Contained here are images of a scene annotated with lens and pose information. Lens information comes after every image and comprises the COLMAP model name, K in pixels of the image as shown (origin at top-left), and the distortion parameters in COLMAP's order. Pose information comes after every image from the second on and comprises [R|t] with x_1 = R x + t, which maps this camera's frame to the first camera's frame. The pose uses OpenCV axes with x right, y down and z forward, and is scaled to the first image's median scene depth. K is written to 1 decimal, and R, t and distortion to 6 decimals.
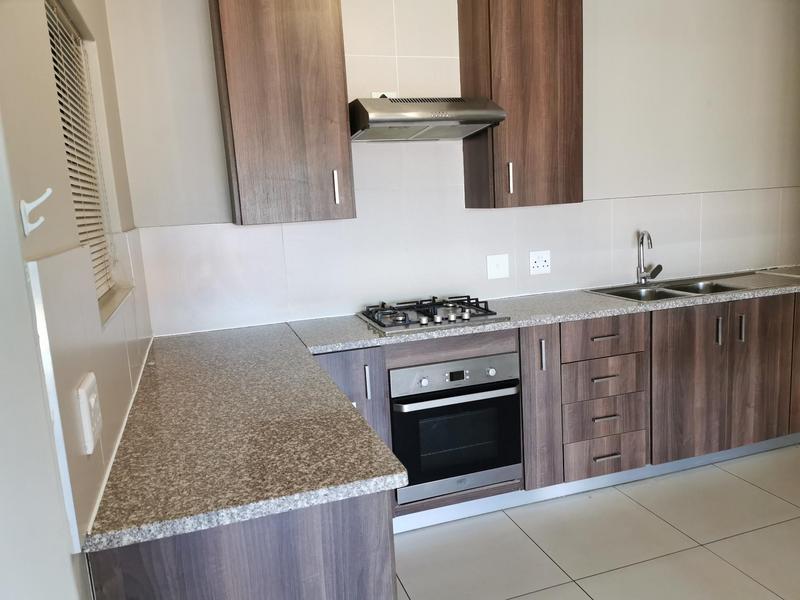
lens RADIAL K [[608.8, 0, 400.0], [0, 608.8, 300.0], [0, 0, 1]] dist [0.029215, -0.002509]
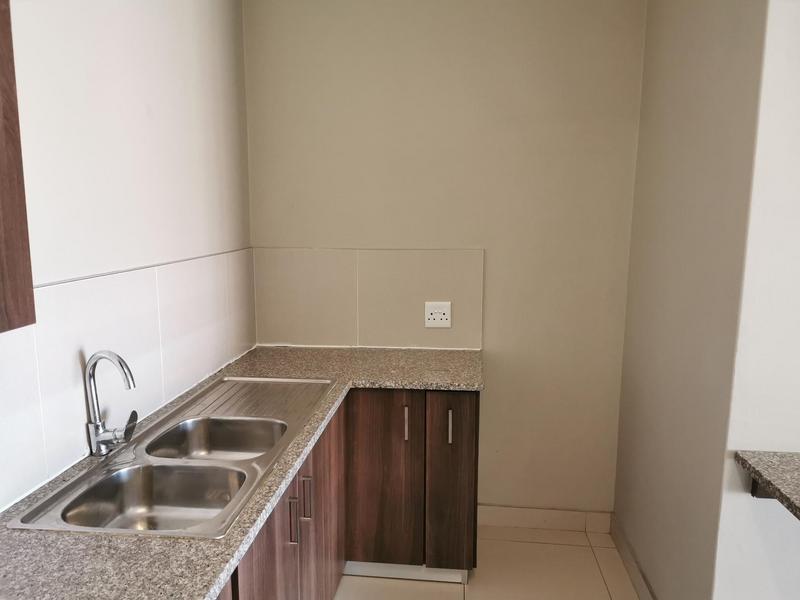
lens RADIAL K [[614.2, 0, 400.2], [0, 614.2, 295.7], [0, 0, 1]] dist [0.042126, -0.059251]
pose [[0.404906, -0.070248, 0.911656, 0.062785], [0.121079, 0.992383, 0.022692, -0.159725], [-0.906306, 0.101195, 0.410327, 0.677435]]
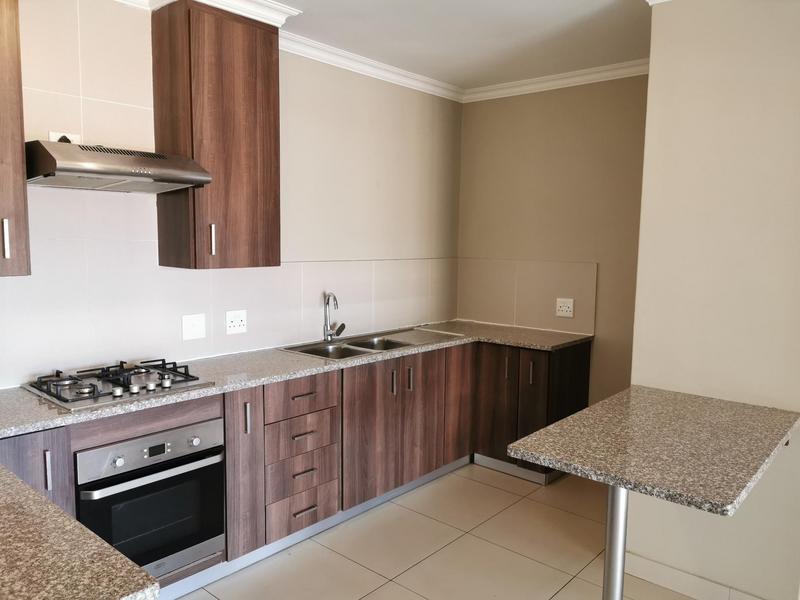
lens RADIAL K [[614.2, 0, 400.2], [0, 614.2, 295.7], [0, 0, 1]] dist [0.042126, -0.059251]
pose [[0.855588, 0.017648, 0.517356, -0.073588], [0.020868, 0.997430, -0.068536, -0.033856], [-0.517236, 0.069435, 0.853022, -0.004908]]
